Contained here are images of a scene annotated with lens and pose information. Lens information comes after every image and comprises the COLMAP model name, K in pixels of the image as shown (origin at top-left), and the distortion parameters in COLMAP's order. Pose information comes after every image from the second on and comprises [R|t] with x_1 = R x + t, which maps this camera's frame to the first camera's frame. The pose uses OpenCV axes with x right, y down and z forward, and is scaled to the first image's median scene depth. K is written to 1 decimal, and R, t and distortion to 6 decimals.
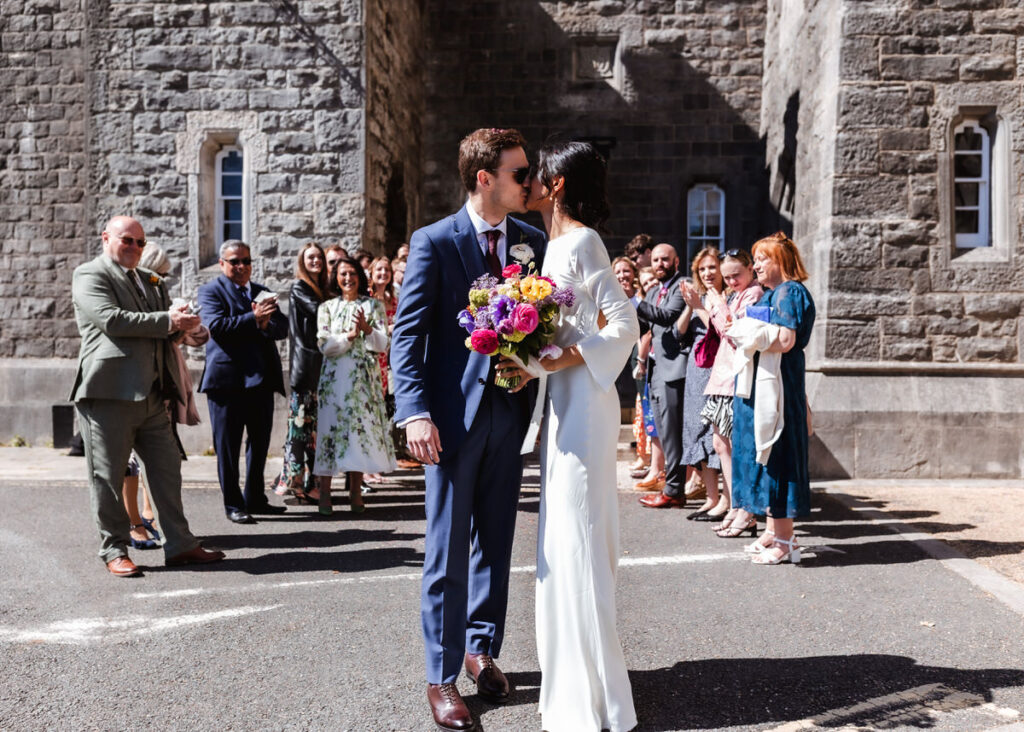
lens RADIAL K [[1065.1, 0, 501.1], [0, 1065.1, 363.3], [0, 0, 1]] dist [0.008548, -0.017138]
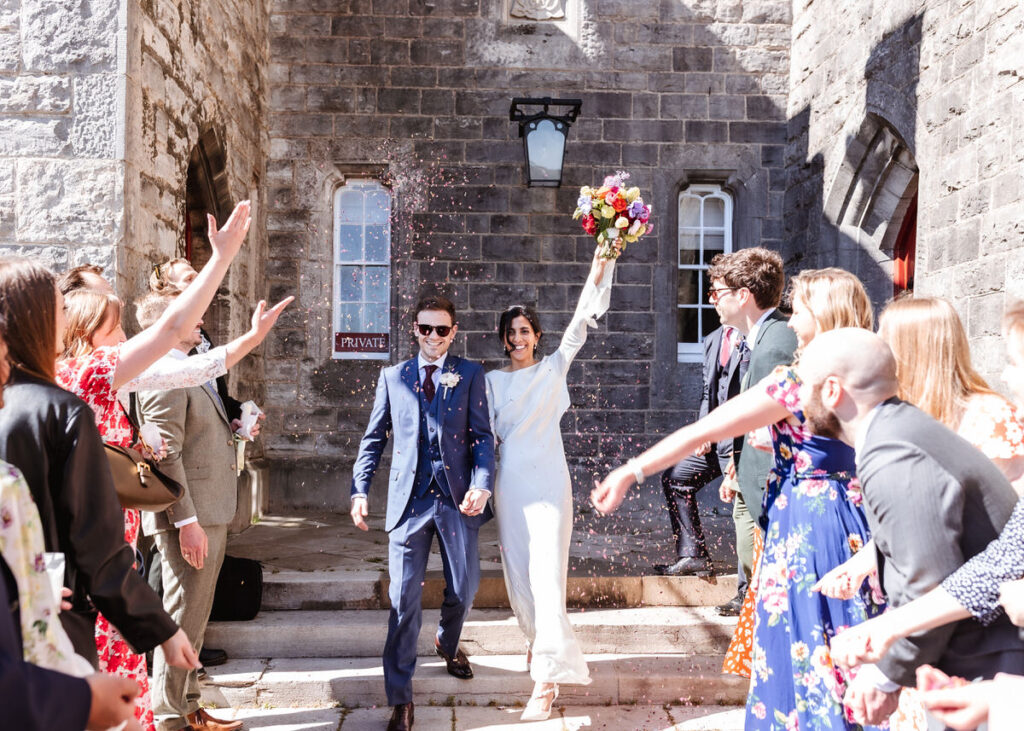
lens RADIAL K [[1065.1, 0, 501.1], [0, 1065.1, 362.8], [0, 0, 1]] dist [0.008548, -0.017138]
pose [[0.992673, 0.006204, 0.120676, -0.014385], [-0.002199, 0.999443, -0.033295, -0.050013], [-0.120816, 0.032785, 0.992133, 0.493484]]
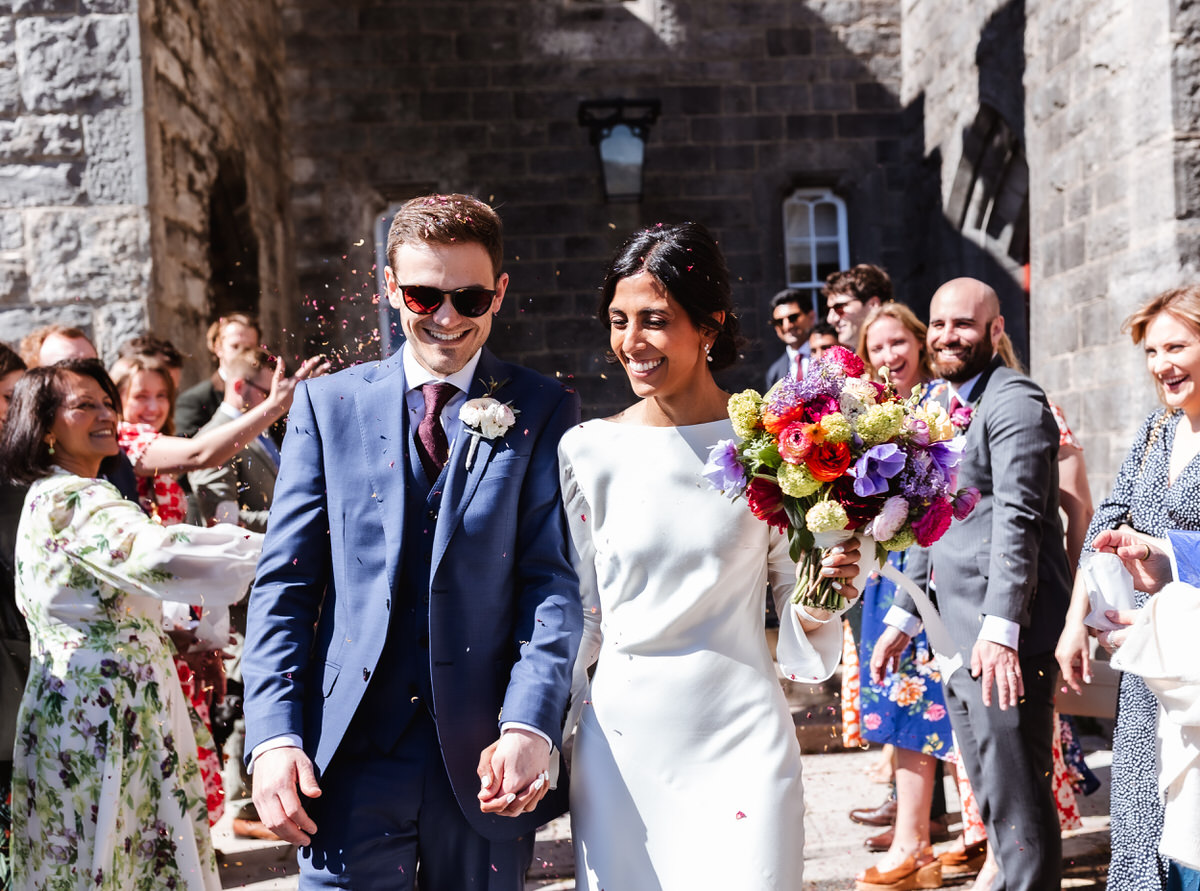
lens RADIAL K [[1419.5, 0, 714.0], [0, 1419.5, 445.4], [0, 0, 1]] dist [0.007363, -0.008348]
pose [[0.977735, -0.058833, 0.201425, -0.023174], [0.062124, 0.998018, -0.010050, -0.039628], [-0.200435, 0.022340, 0.979452, 0.377369]]
